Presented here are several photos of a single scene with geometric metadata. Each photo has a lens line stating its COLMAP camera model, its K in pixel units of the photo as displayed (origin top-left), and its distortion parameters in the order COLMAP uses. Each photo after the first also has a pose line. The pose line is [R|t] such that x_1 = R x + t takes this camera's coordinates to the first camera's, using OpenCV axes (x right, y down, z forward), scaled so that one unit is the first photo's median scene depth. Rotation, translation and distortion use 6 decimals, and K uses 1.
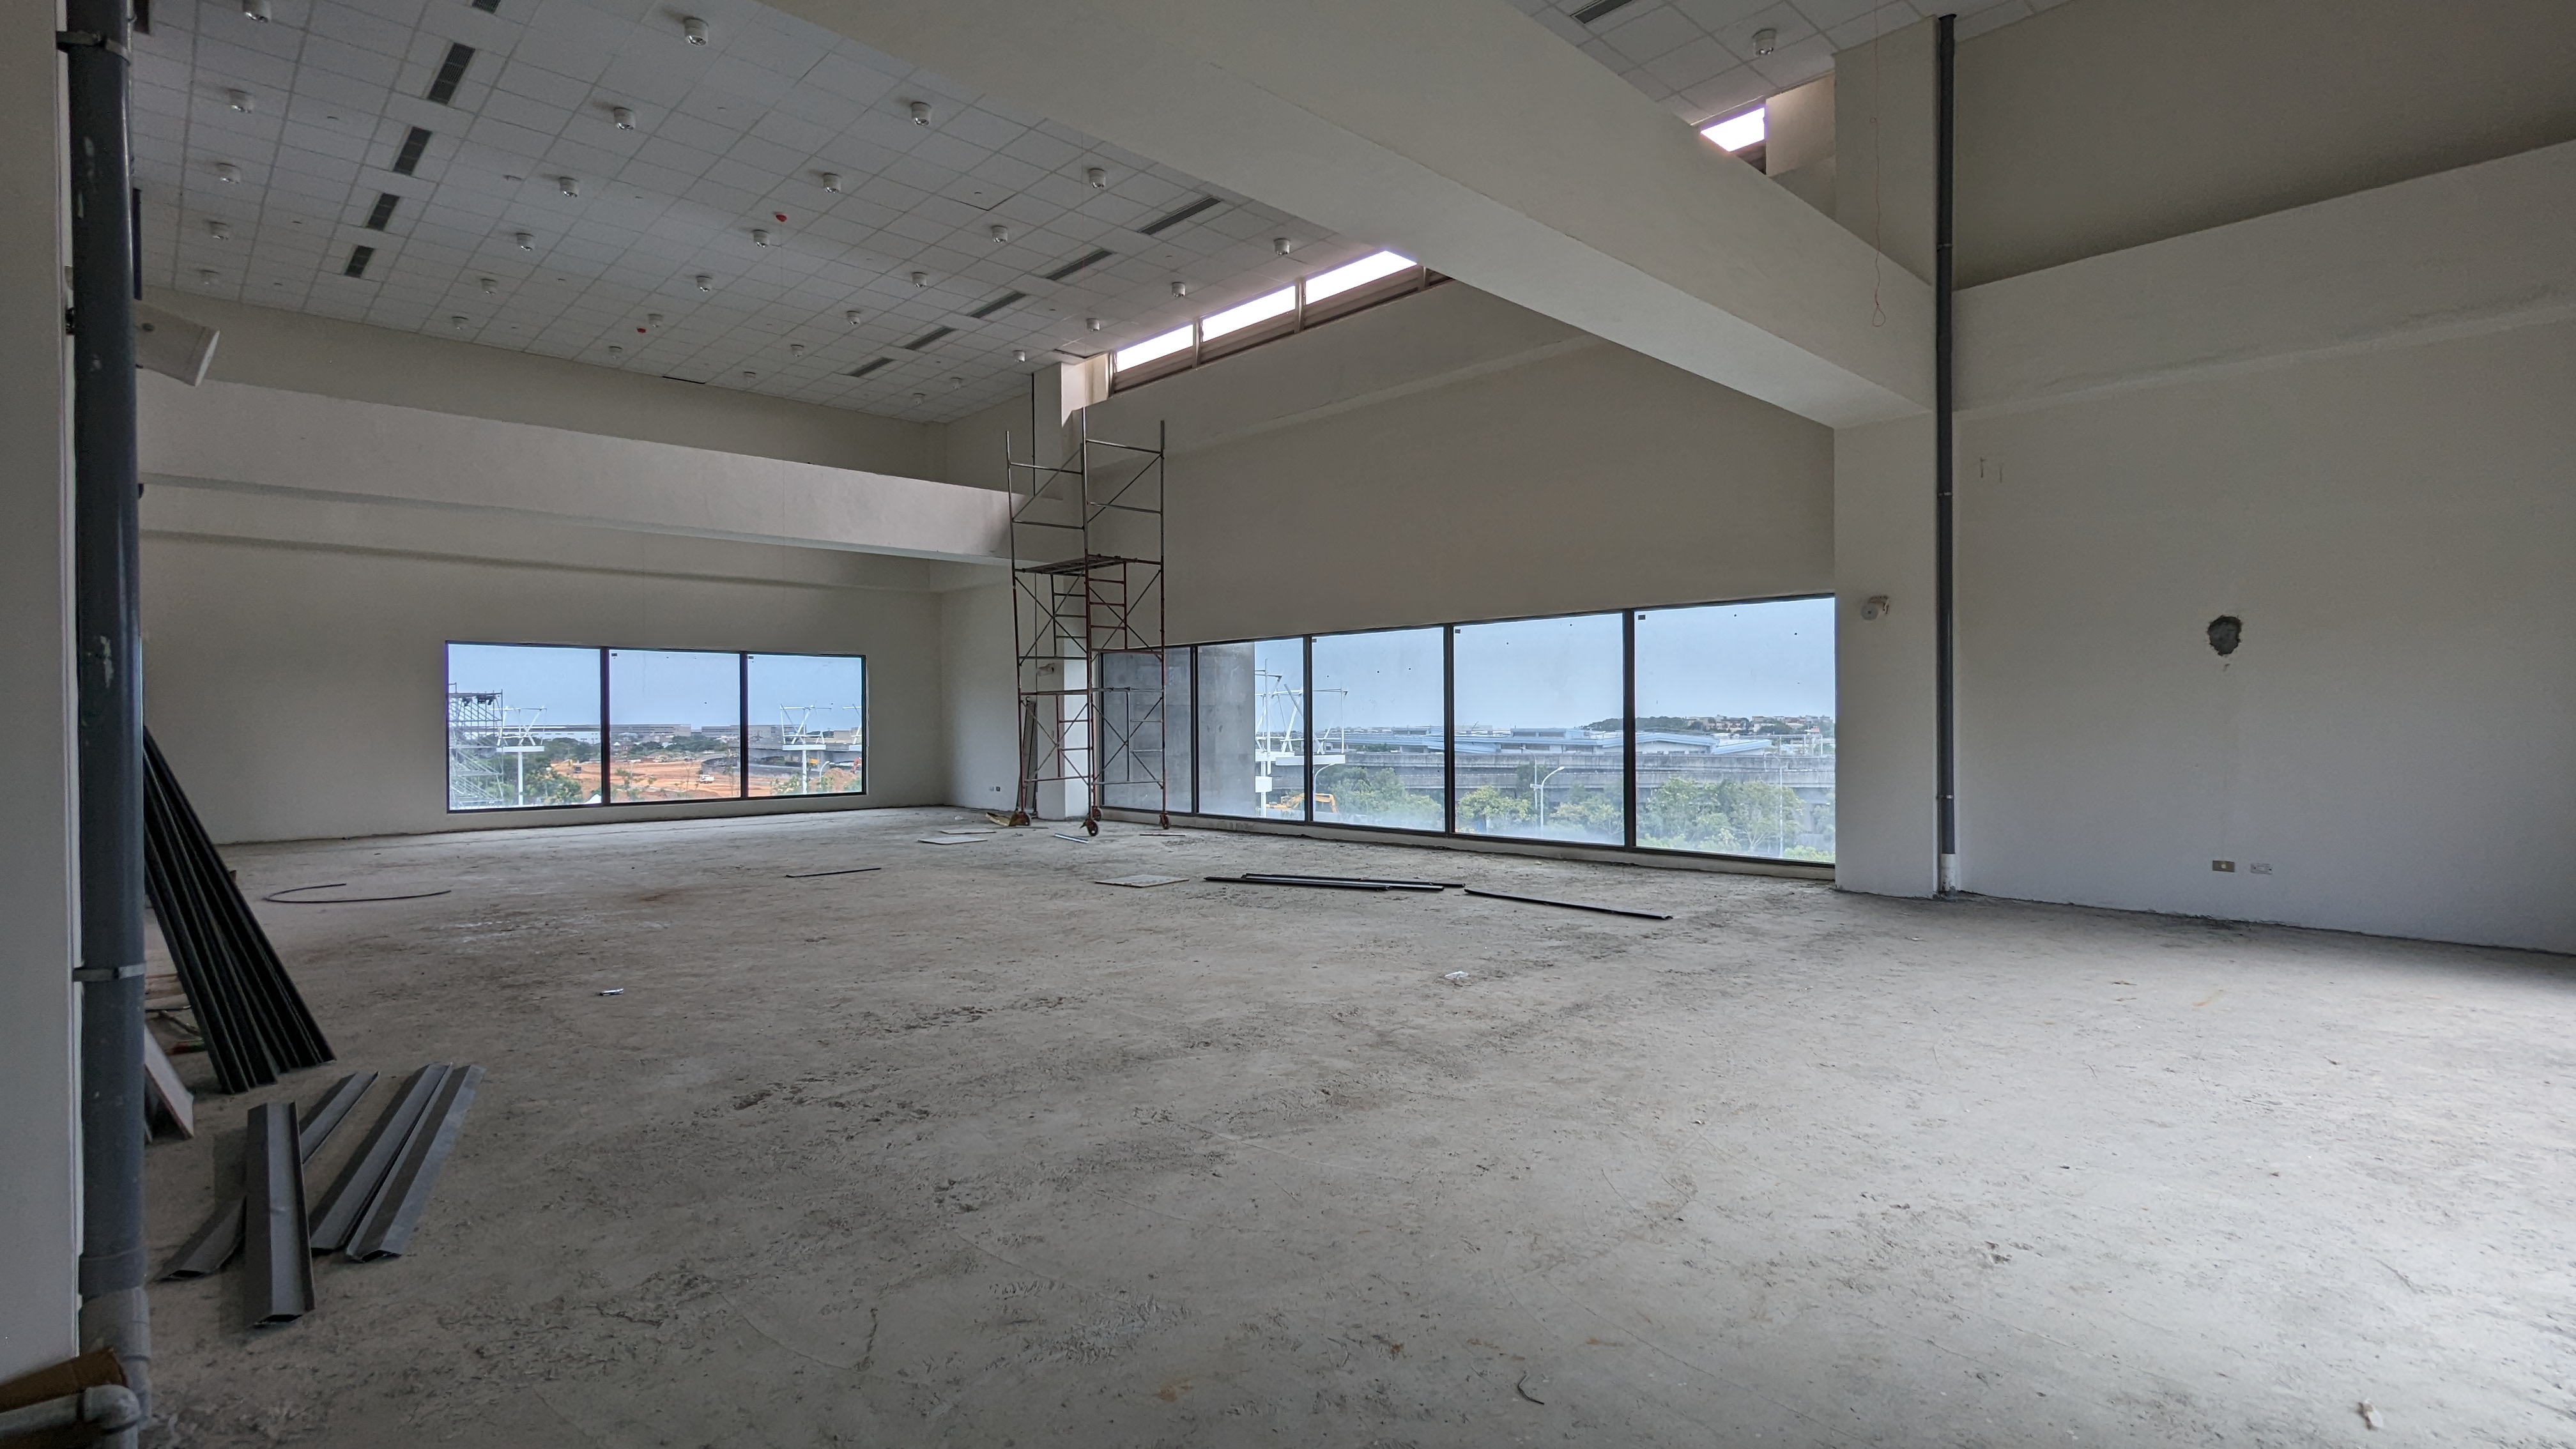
lens RADIAL K [[1202.2, 0, 1298.9], [0, 1202.2, 730.5], [0, 0, 1]] dist [-0.002514, 0.000058]
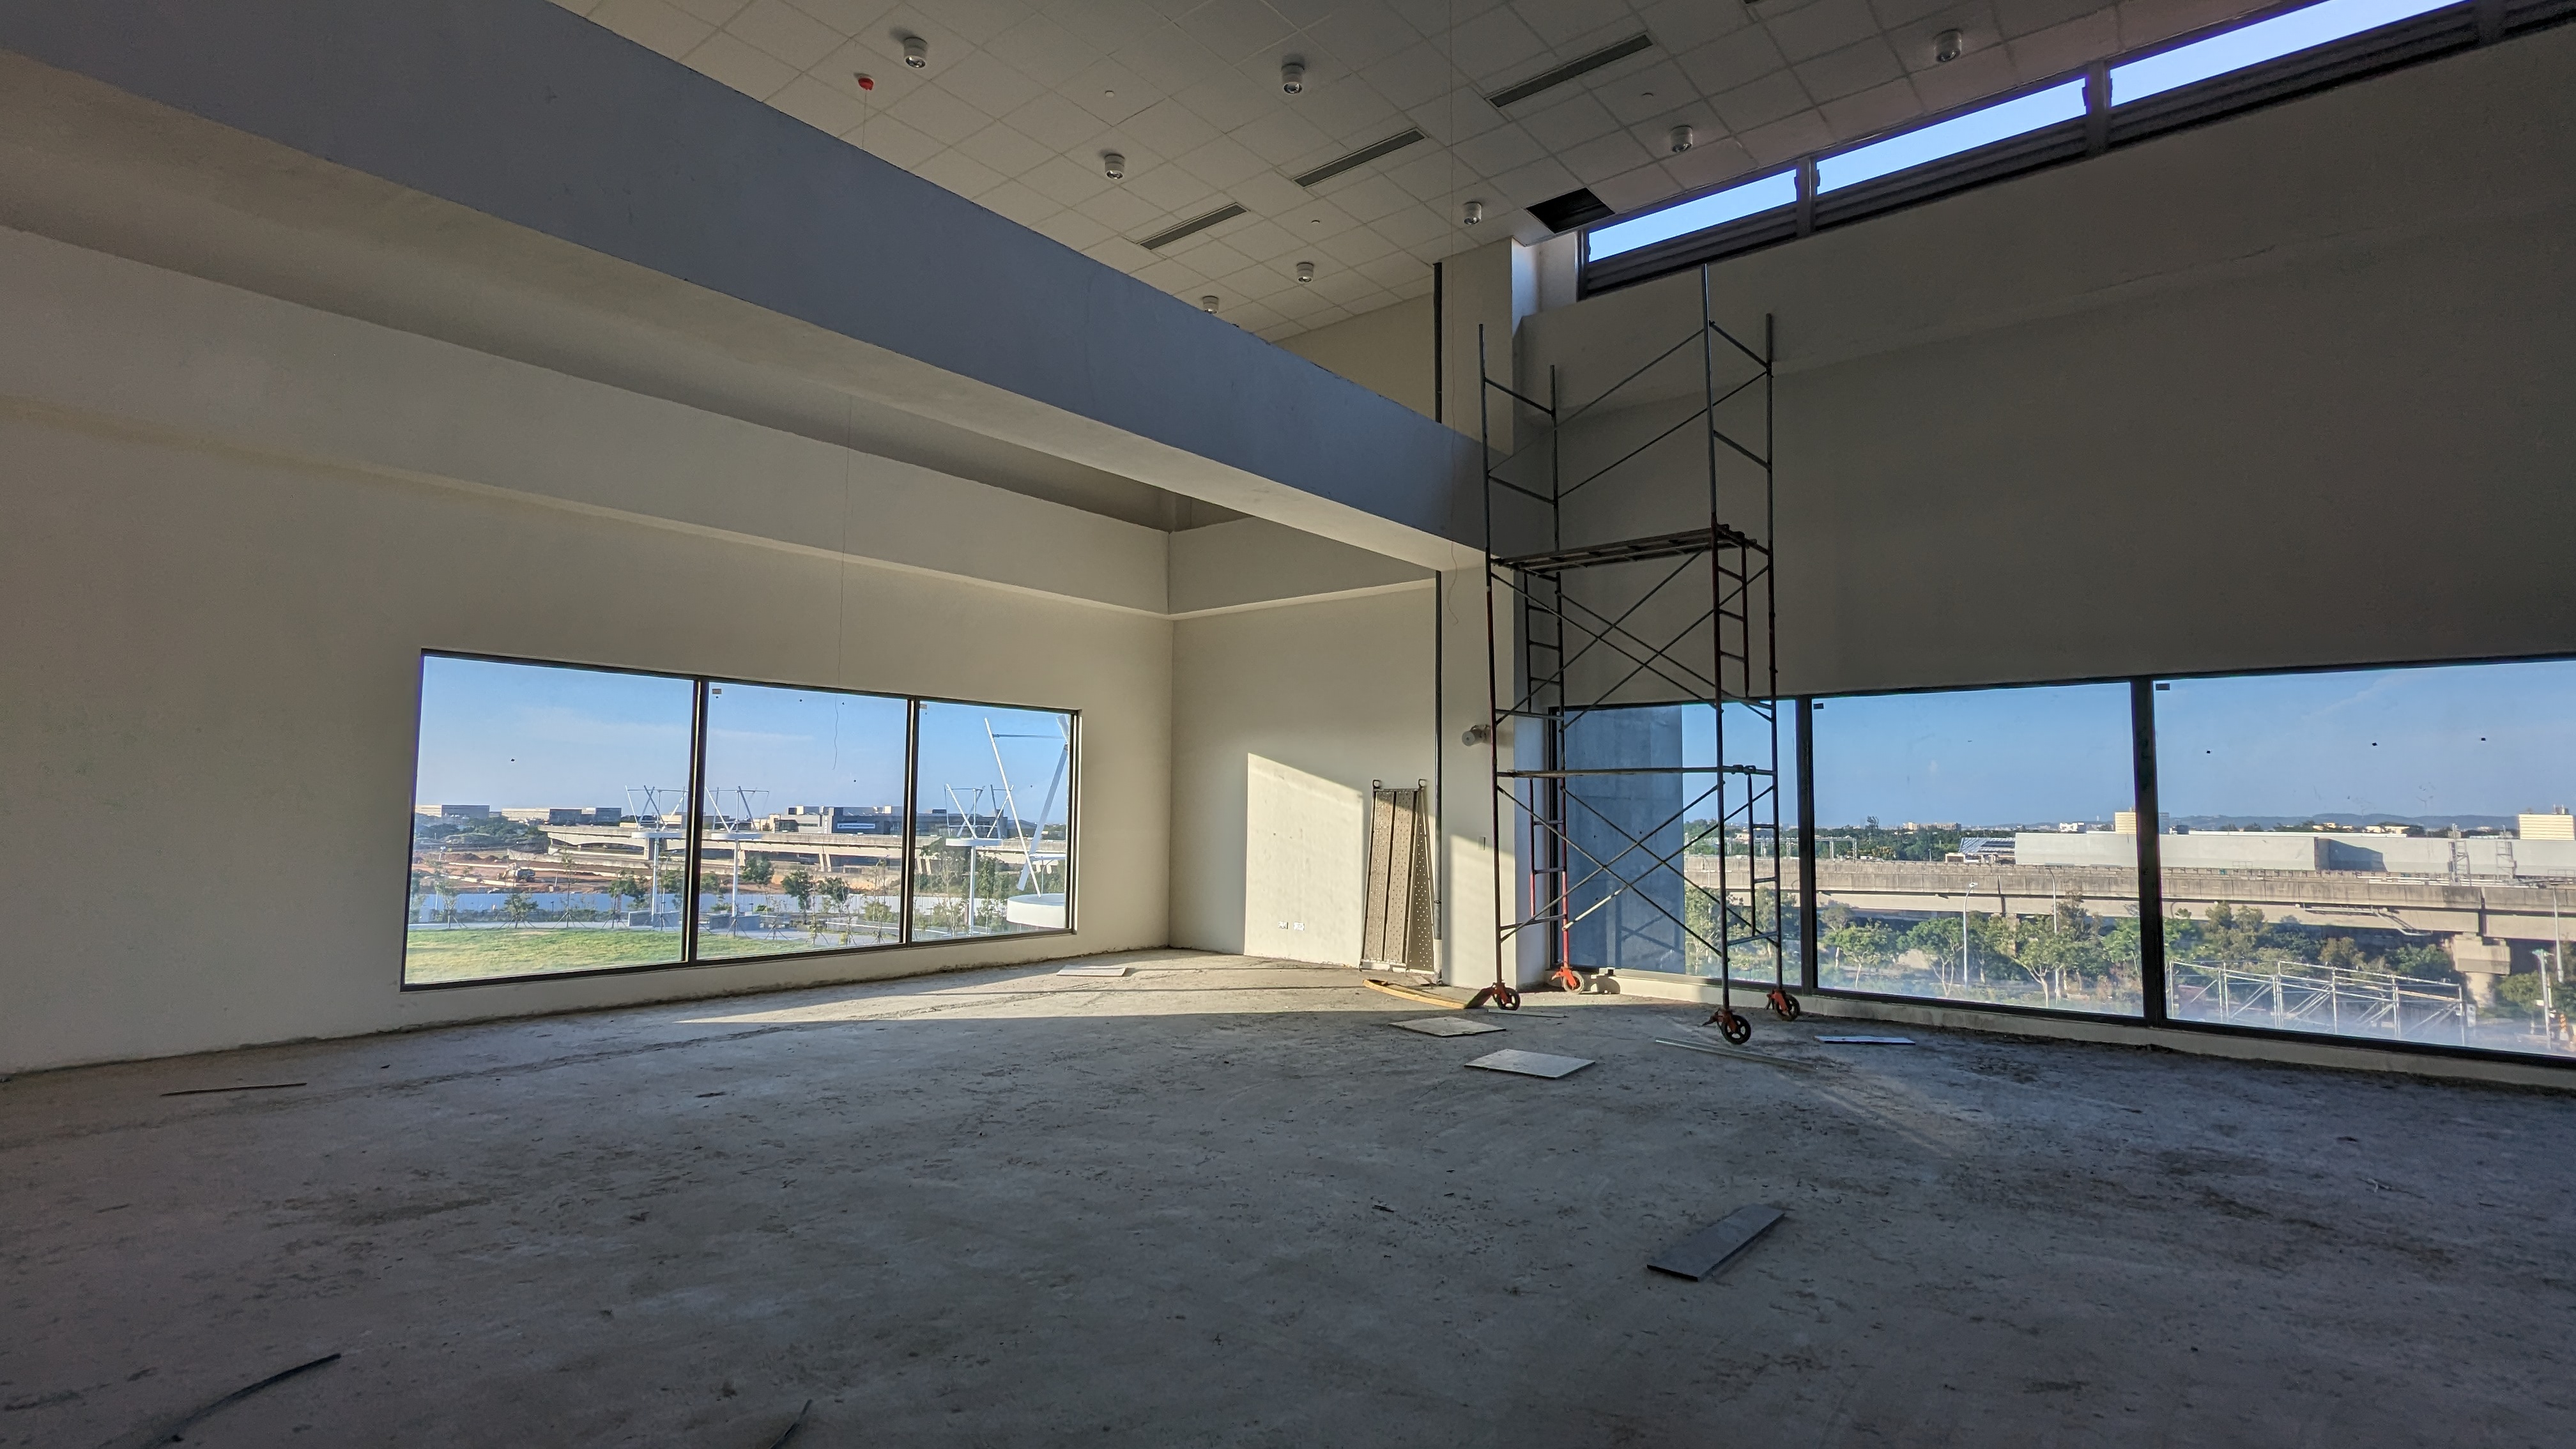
lens RADIAL K [[1280.1, 0, 1280.9], [0, 1280.1, 728.3], [0, 0, 1]] dist [-0.004367, 0.000095]
pose [[0.994485, 0.025367, 0.101767, -0.353079], [-0.016873, 0.996367, -0.083473, 0.000074], [-0.103515, 0.081296, 0.991300, 0.364026]]
